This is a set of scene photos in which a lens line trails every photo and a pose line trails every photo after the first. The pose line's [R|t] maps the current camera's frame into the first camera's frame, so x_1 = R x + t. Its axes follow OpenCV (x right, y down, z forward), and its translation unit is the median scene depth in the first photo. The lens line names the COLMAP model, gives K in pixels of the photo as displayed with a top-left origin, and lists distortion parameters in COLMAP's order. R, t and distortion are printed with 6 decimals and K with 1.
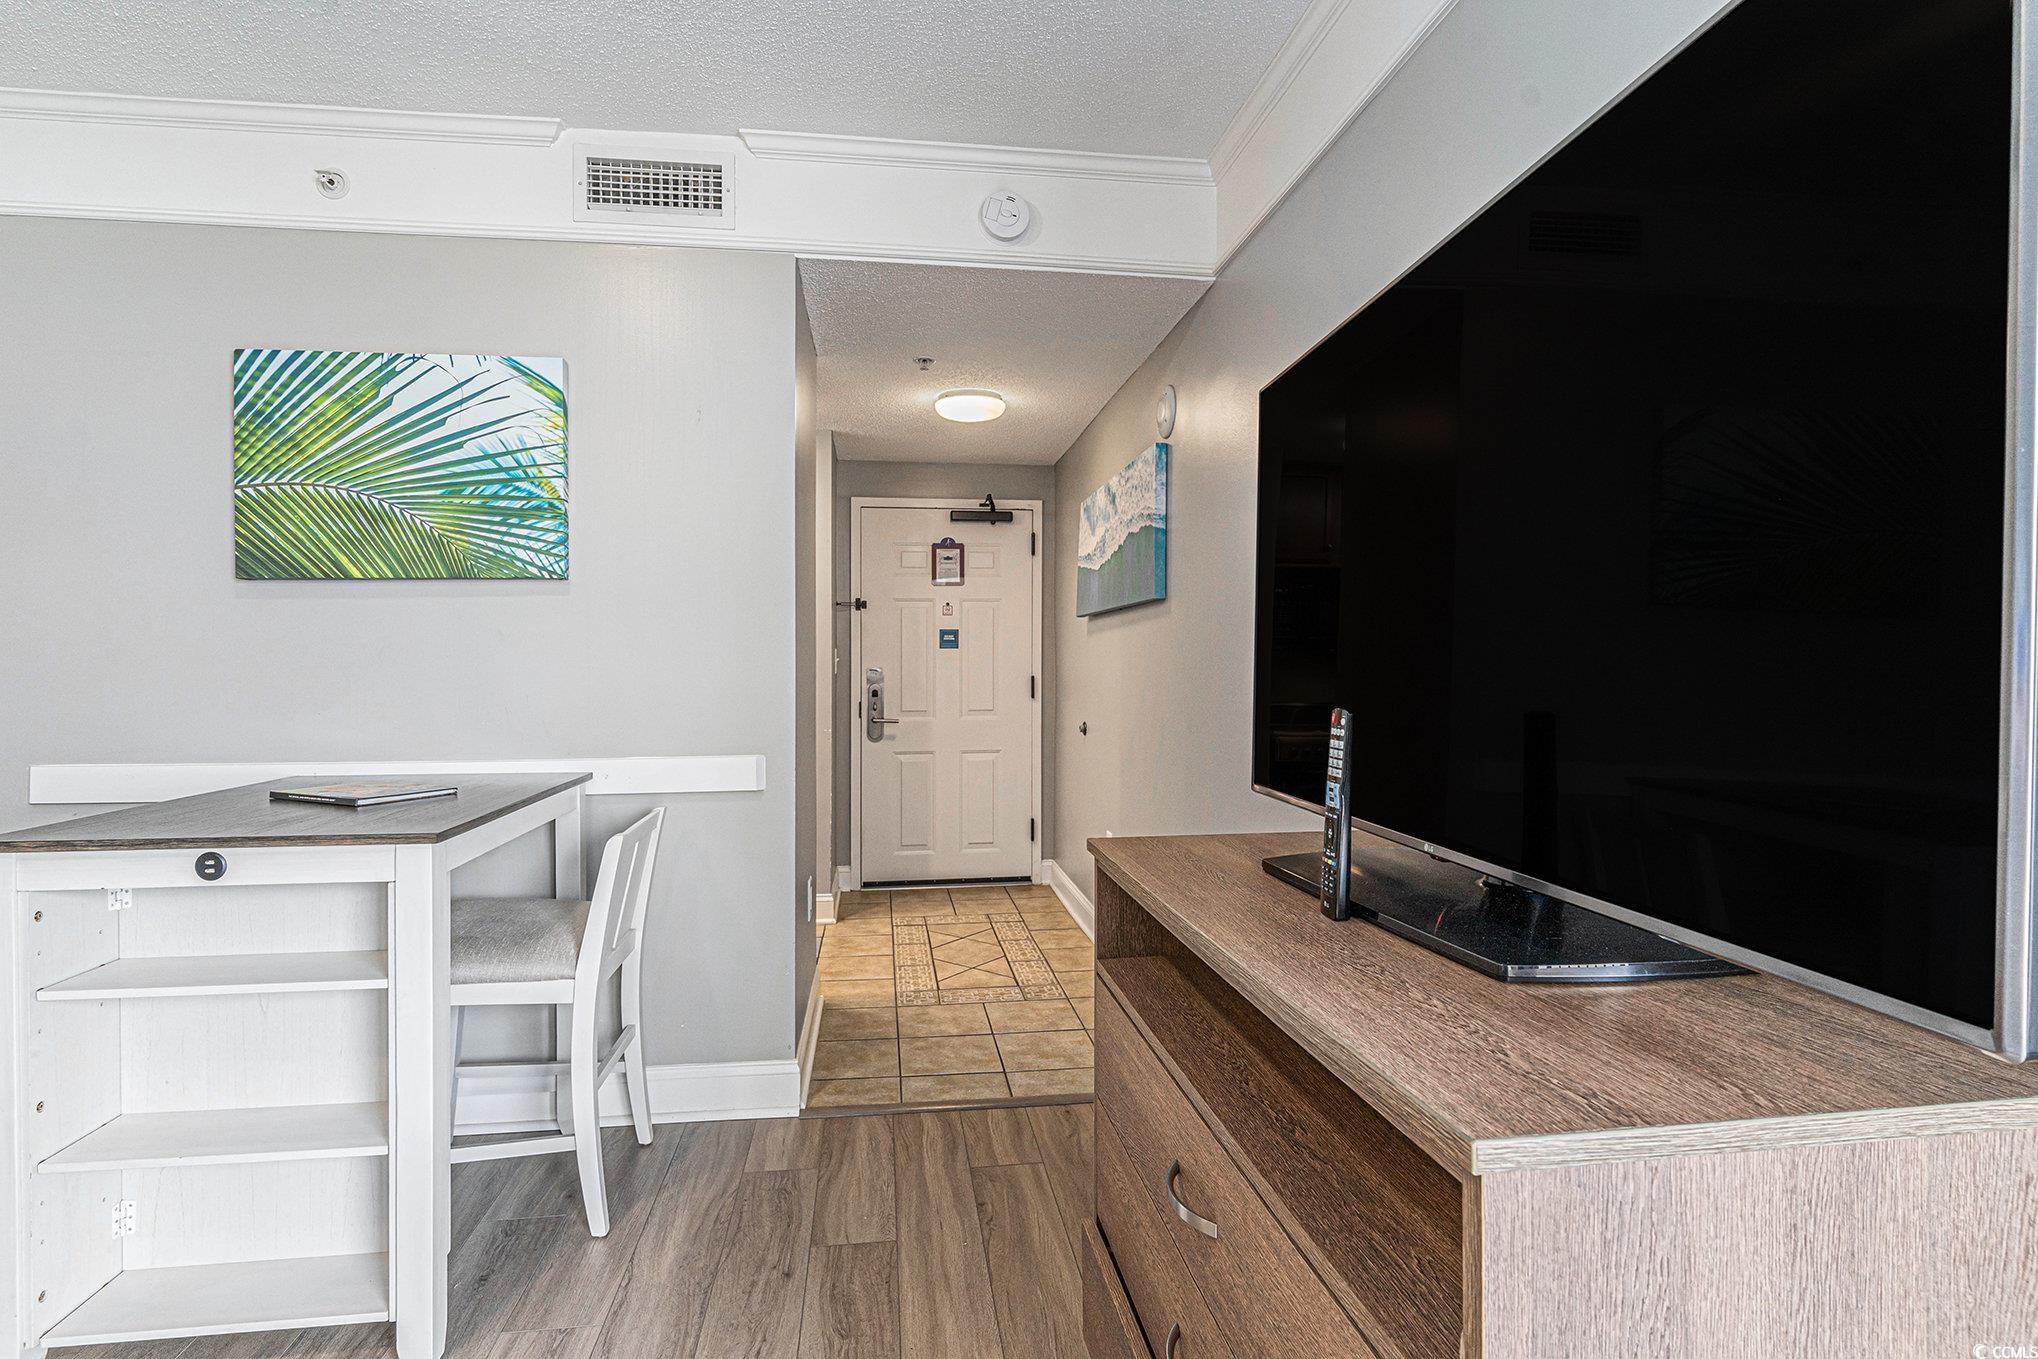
lens RADIAL K [[988.7, 0, 1019.0], [0, 988.7, 679.5], [0, 0, 1]] dist [-0.002698, -0.000964]
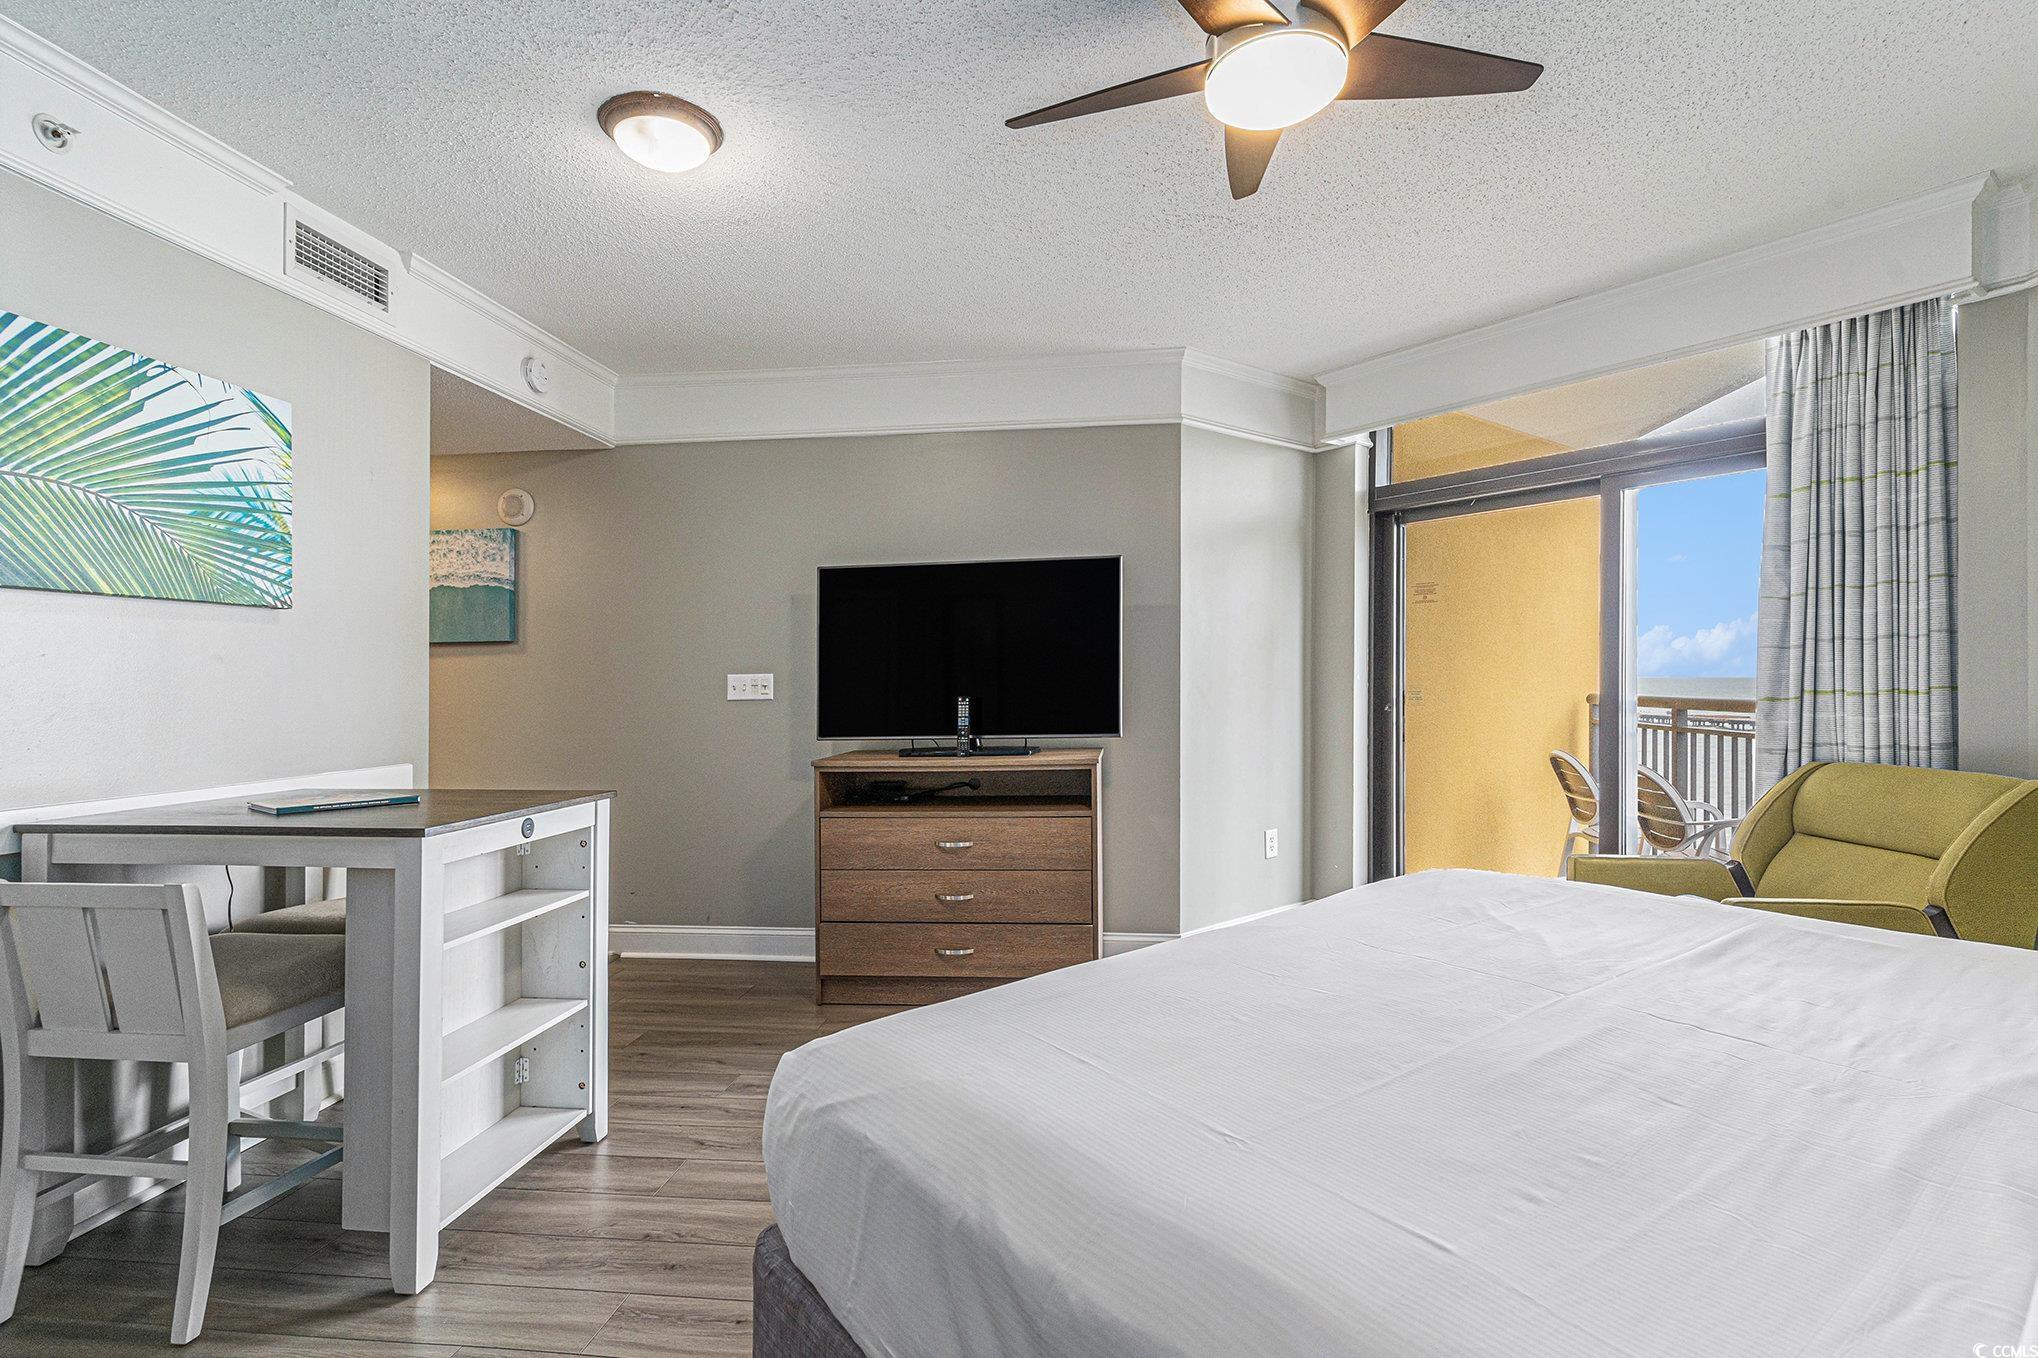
lens RADIAL K [[974.4, 0, 1017.9], [0, 974.4, 673.4], [0, 0, 1]] dist [-0.001281, -0.001257]
pose [[0.236060, 0.009216, 0.971695, -1.312965], [0.021933, 0.999650, -0.014809, 0.000451], [-0.971491, 0.024808, 0.235775, -0.009945]]
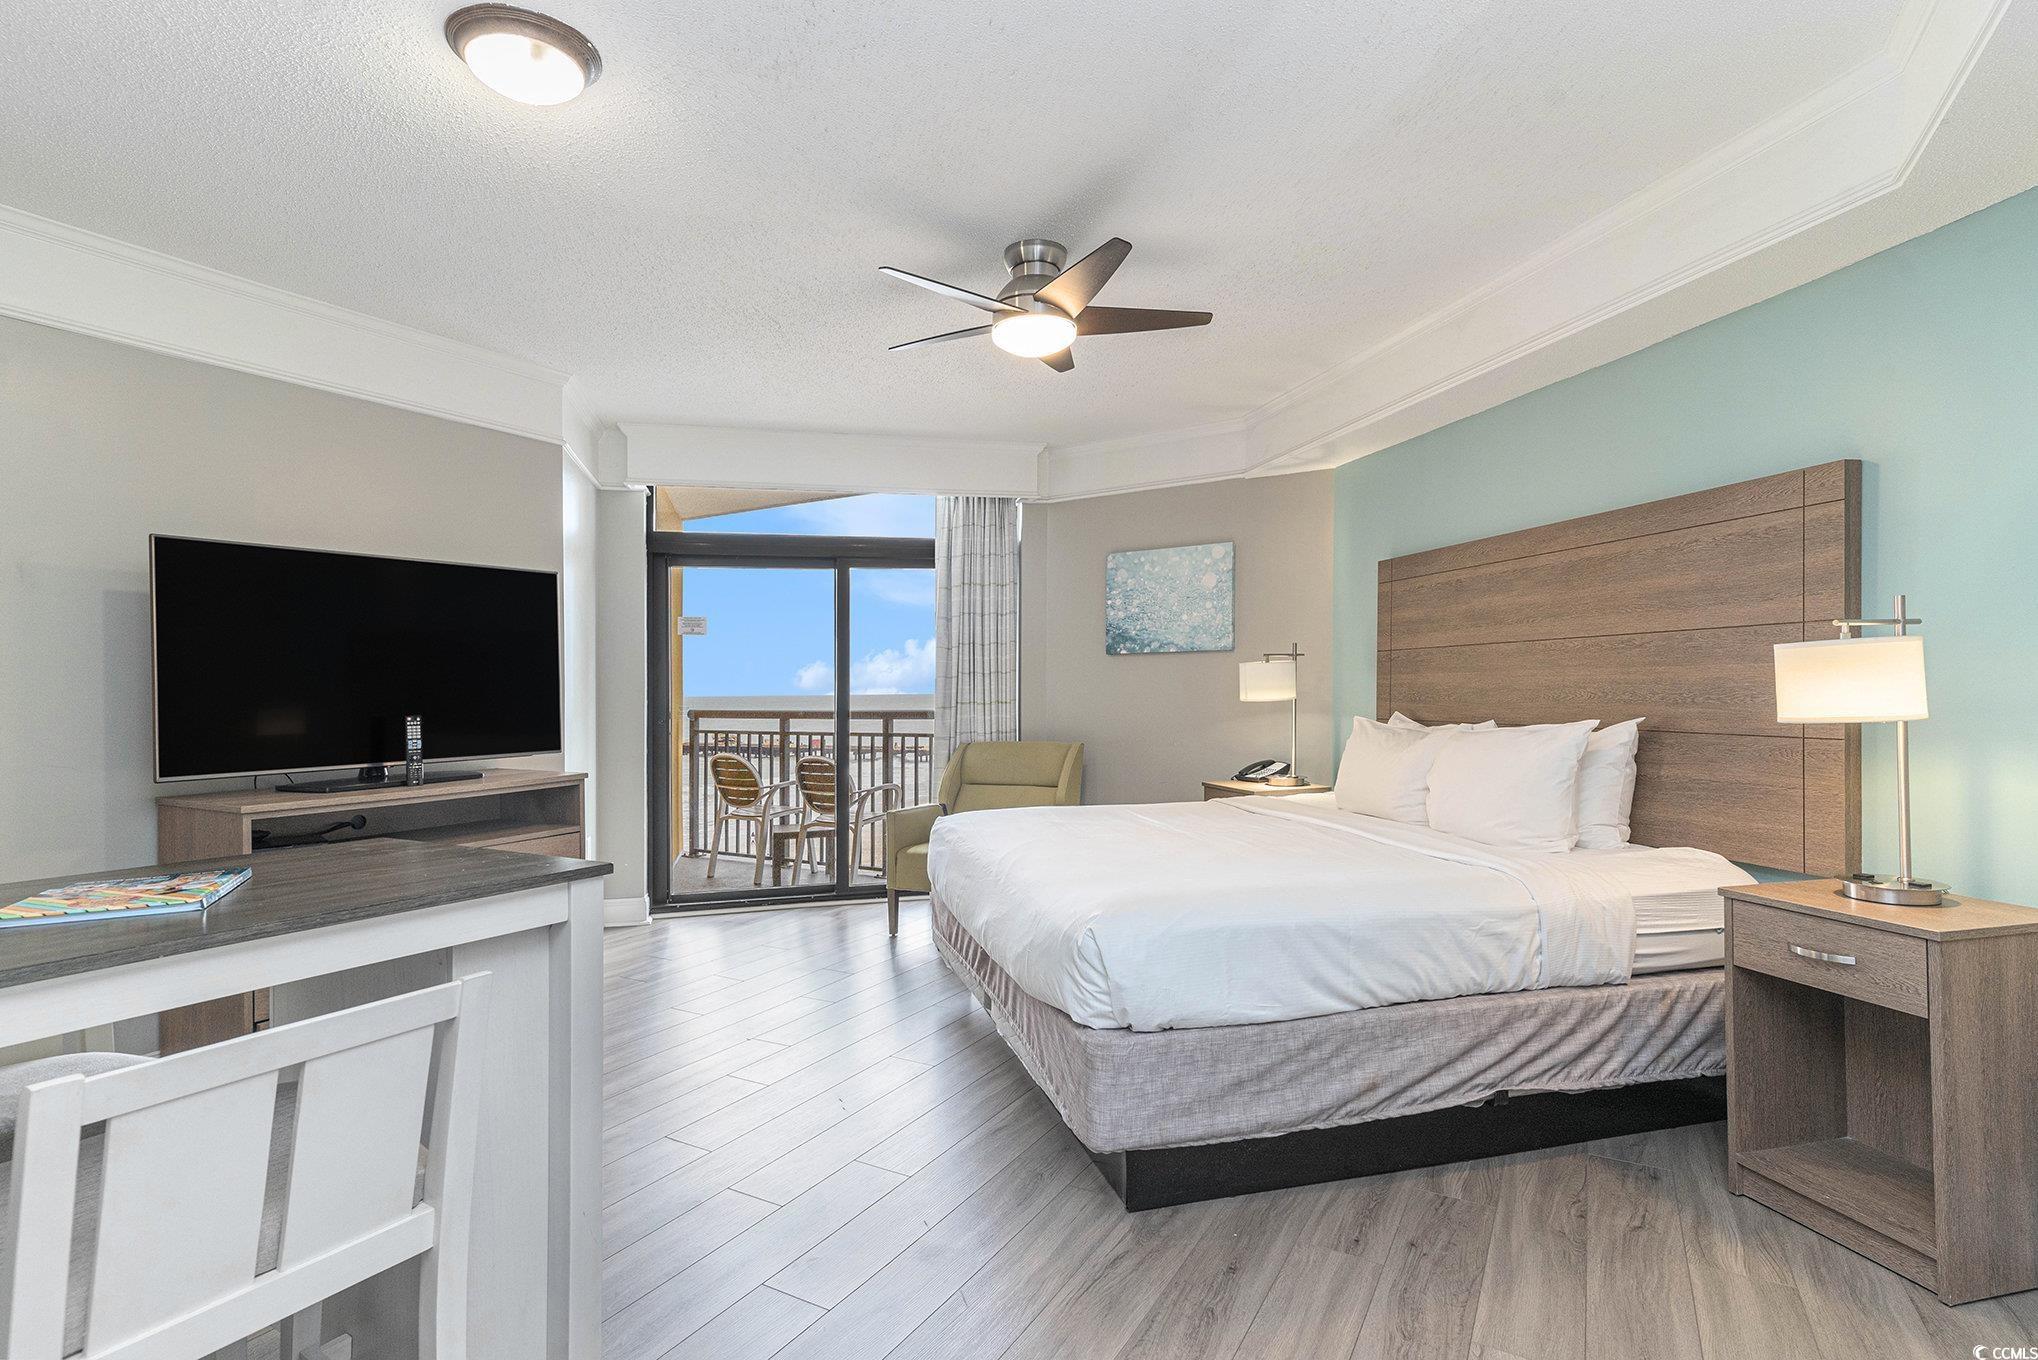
lens RADIAL K [[991.0, 0, 1054.8], [0, 991.0, 677.4], [0, 0, 1]] dist [0.020540, -0.000045]
pose [[-0.798066, 0.026296, 0.601996, -1.361906], [0.026449, 0.999613, -0.008602, -0.005319], [-0.601989, 0.009057, -0.798453, 0.971394]]
